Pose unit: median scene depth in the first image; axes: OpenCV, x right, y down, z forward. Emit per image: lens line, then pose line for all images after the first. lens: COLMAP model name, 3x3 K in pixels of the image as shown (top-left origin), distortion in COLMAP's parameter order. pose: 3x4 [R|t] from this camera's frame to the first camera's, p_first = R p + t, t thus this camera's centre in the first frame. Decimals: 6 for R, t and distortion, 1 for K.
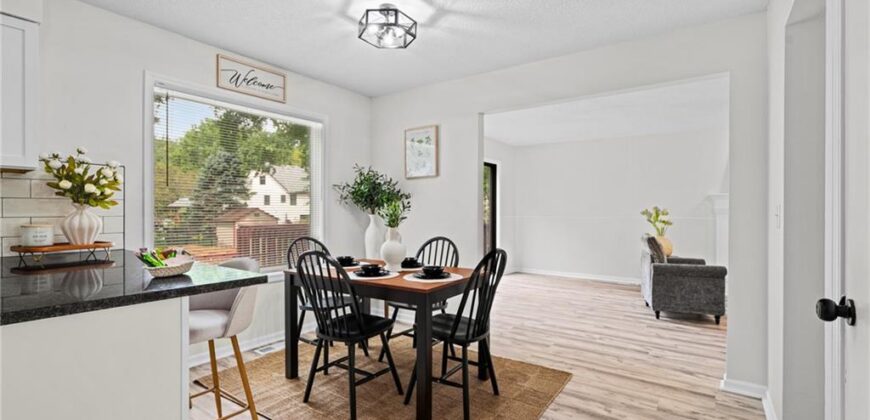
lens RADIAL K [[407.5, 0, 449.1], [0, 407.5, 213.9], [0, 0, 1]] dist [-0.017886, 0.000347]
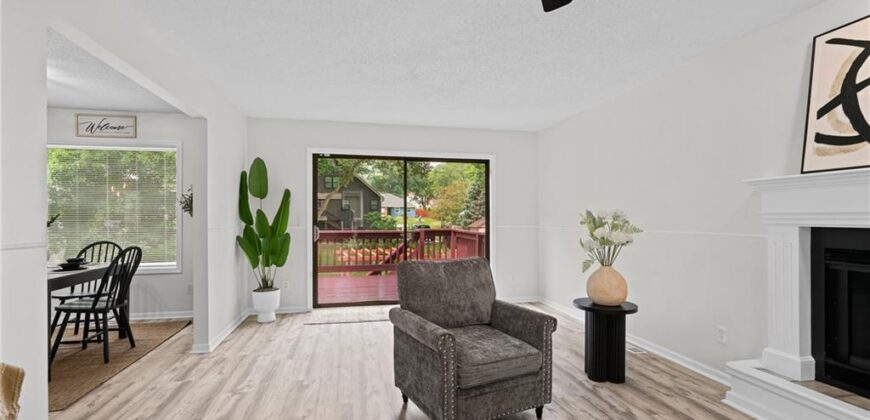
lens RADIAL K [[407.5, 0, 449.1], [0, 407.5, 213.9], [0, 0, 1]] dist [-0.017886, 0.000347]
pose [[0.711227, -0.042674, -0.701666, 1.254175], [0.007388, 0.998554, -0.053242, 0.046796], [0.702923, 0.032684, 0.710514, 0.842327]]
